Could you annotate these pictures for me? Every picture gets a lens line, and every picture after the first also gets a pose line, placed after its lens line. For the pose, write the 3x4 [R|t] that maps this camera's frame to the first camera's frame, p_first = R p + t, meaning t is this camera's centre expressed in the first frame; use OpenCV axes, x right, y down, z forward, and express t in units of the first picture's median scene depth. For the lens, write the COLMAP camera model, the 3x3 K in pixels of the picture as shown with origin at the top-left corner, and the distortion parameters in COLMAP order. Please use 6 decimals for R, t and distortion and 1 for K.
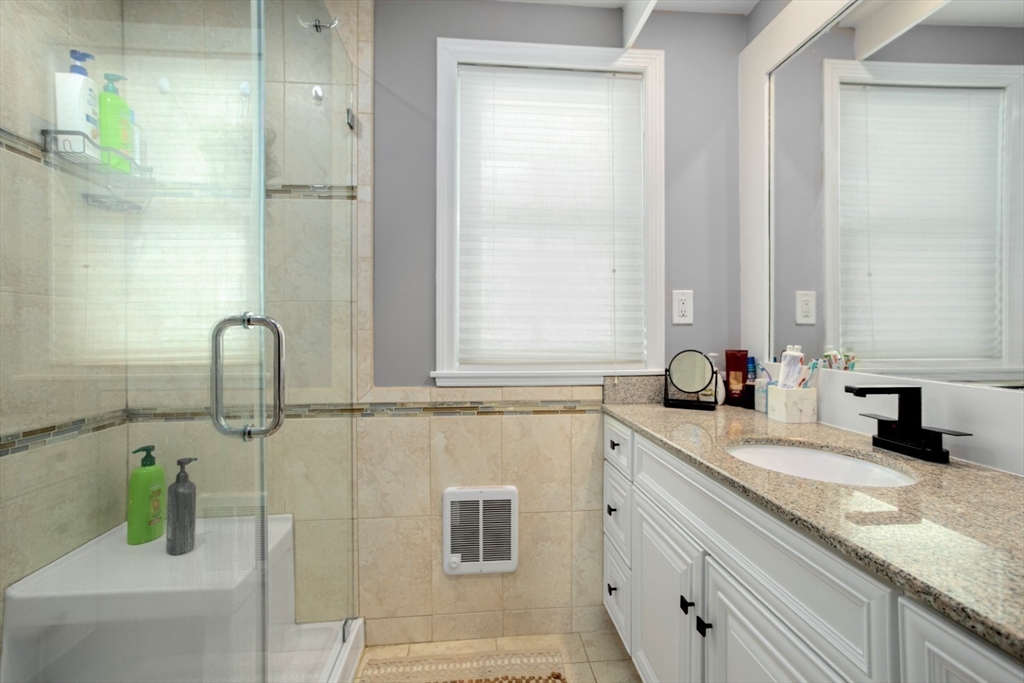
lens RADIAL K [[497.3, 0, 512.6], [0, 497.3, 325.7], [0, 0, 1]] dist [-0.027438, 0.021597]
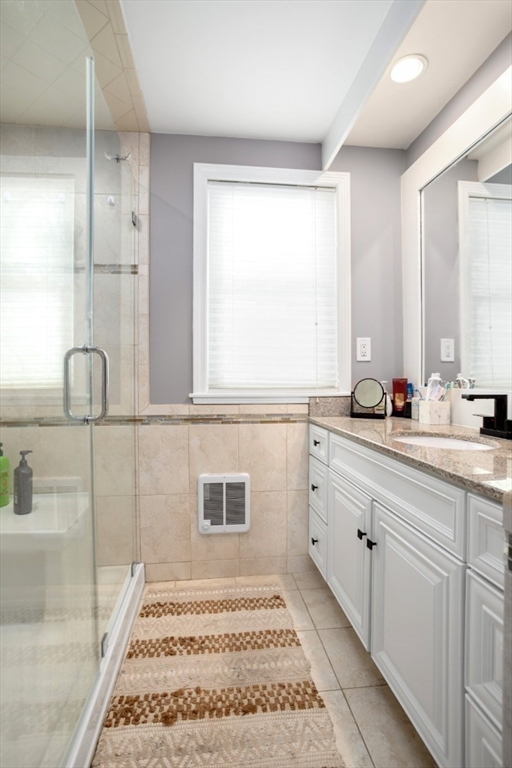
lens RADIAL K [[390.3, 0, 245.3], [0, 390.3, 376.3], [0, 0, 1]] dist [-0.040240, 0.000820]
pose [[0.999824, -0.001486, 0.018680, -0.024090], [0.001361, 0.999977, 0.006669, 0.035397], [-0.018690, -0.006643, 0.999803, -0.136556]]
